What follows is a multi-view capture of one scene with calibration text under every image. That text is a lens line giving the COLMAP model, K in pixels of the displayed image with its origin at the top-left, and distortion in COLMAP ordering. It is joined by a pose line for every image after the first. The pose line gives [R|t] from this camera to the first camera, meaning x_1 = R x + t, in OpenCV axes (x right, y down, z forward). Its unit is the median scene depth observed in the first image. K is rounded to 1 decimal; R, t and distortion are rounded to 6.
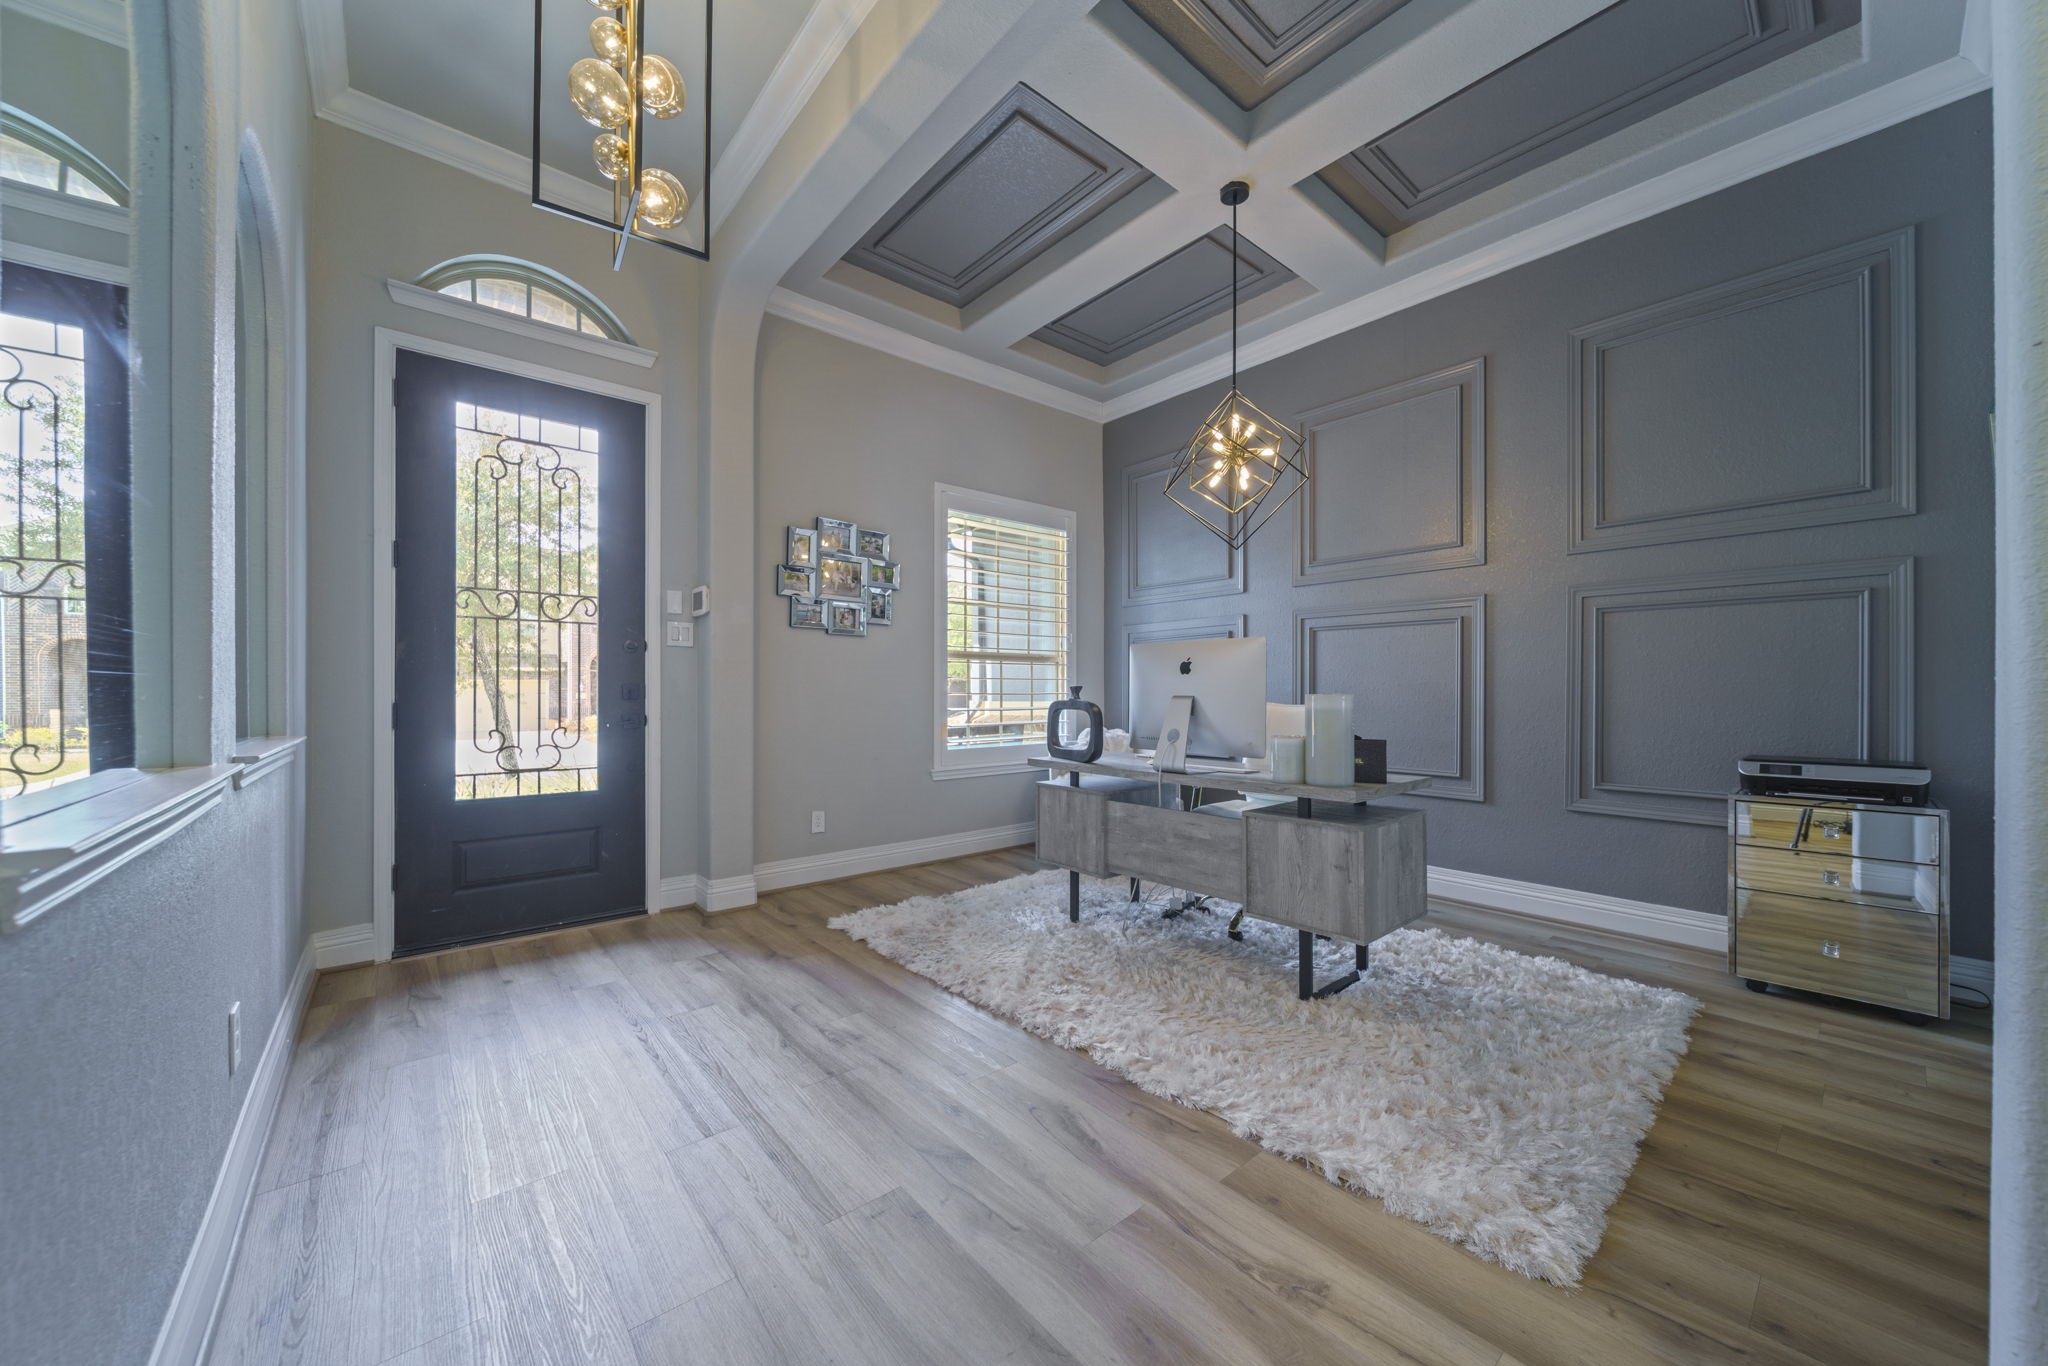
lens RADIAL K [[729.9, 0, 1026.1], [0, 729.9, 687.0], [0, 0, 1]] dist [-0.004151, -0.000418]
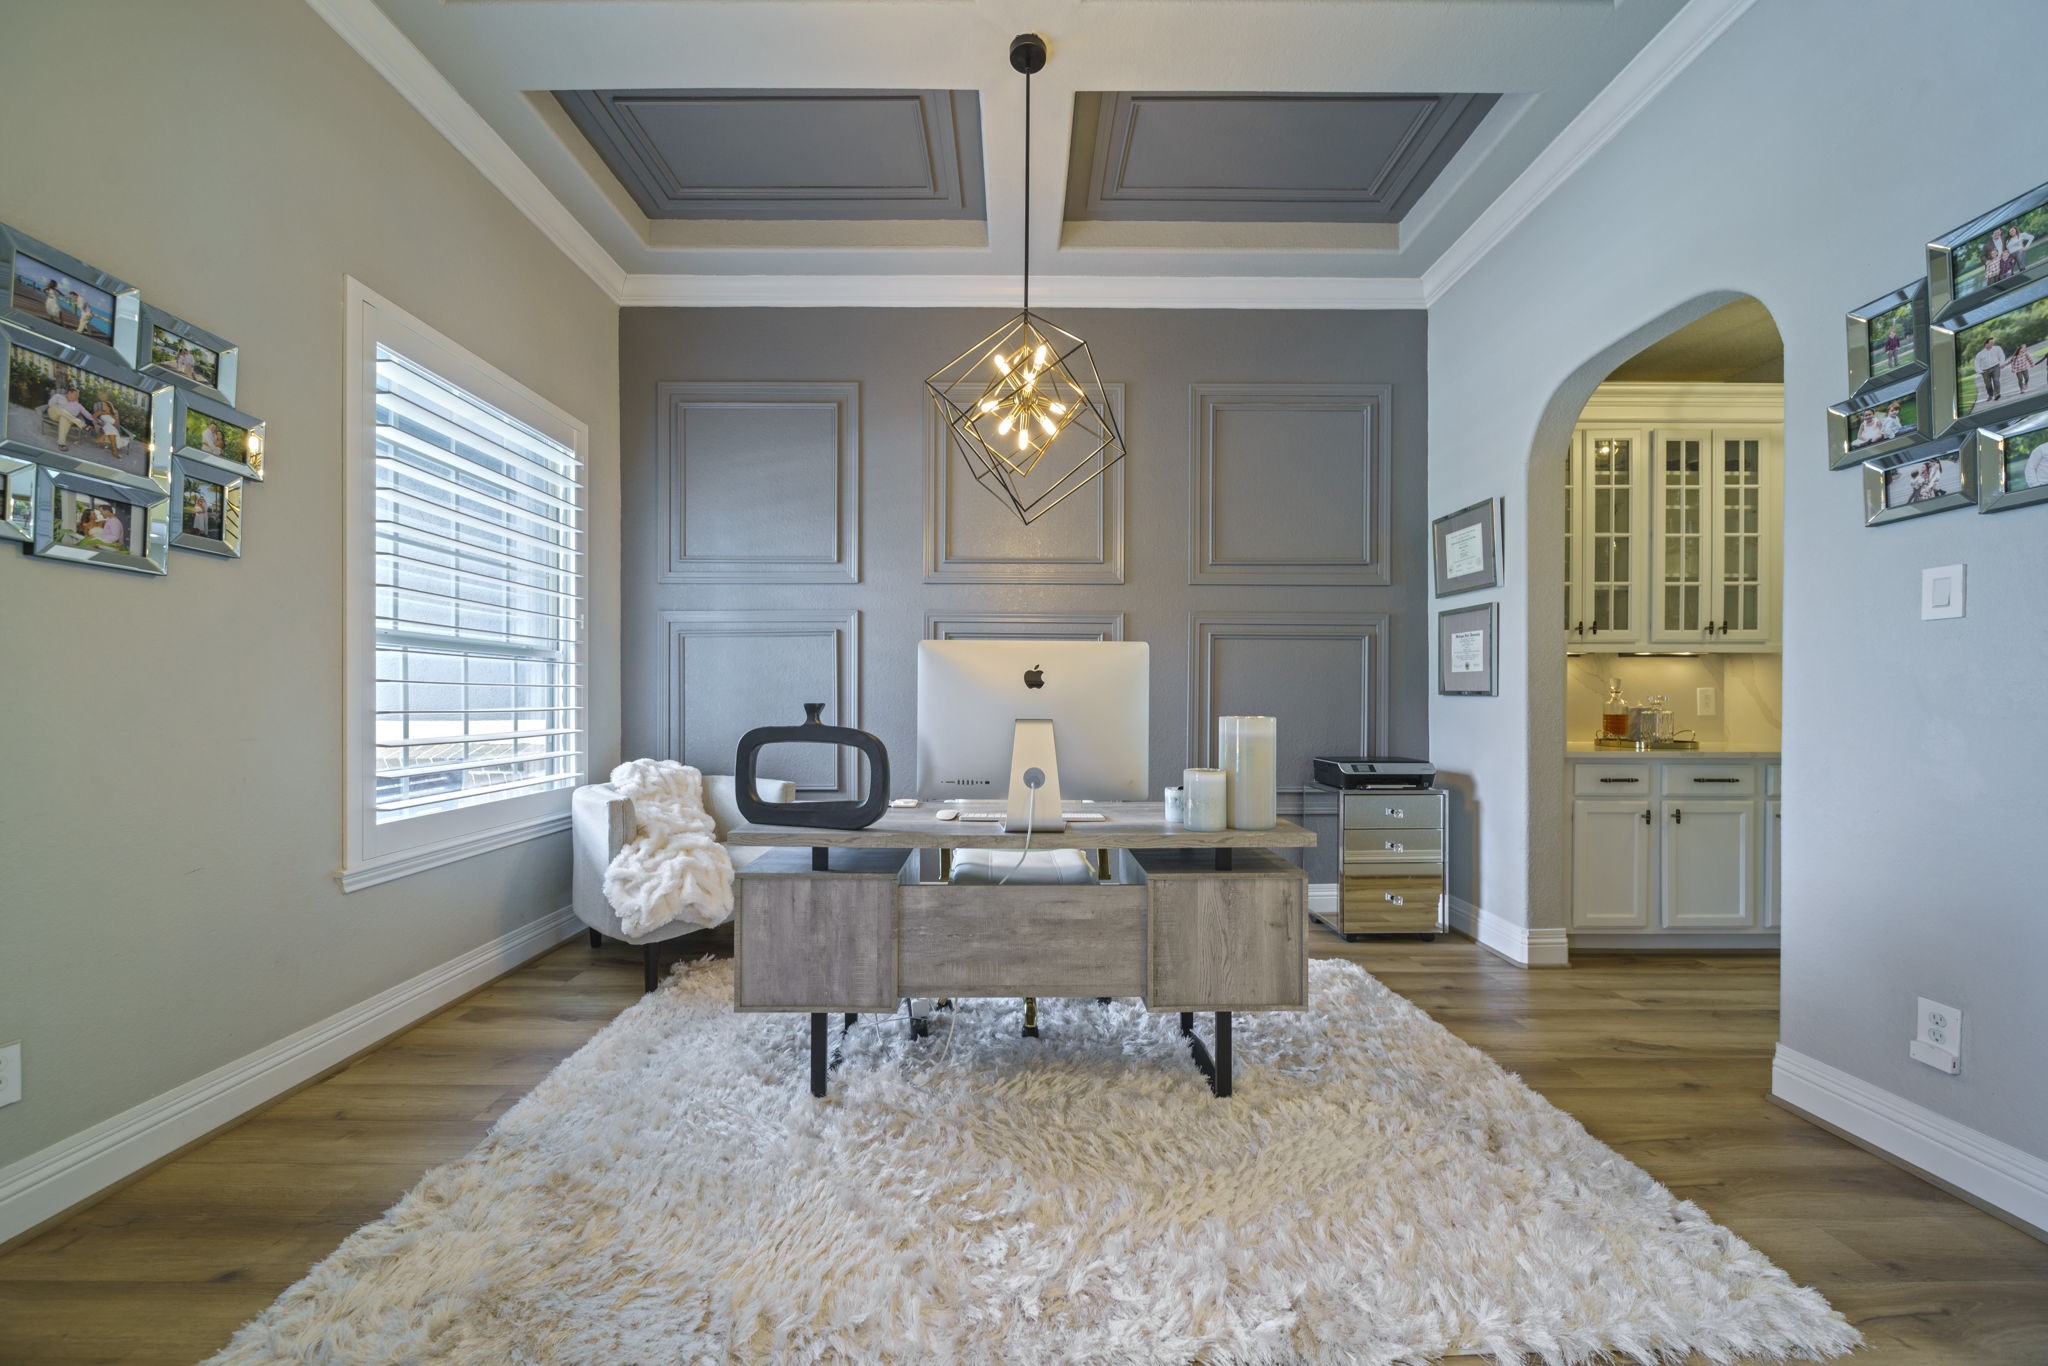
lens RADIAL K [[729.9, 0, 1022.5], [0, 729.9, 699.1], [0, 0, 1]] dist [-0.004151, -0.000418]
pose [[0.651212, 0.001997, 0.758893, -0.261642], [-0.008464, 0.999953, 0.004632, -0.008165], [-0.758848, -0.009440, 0.651199, 0.451692]]
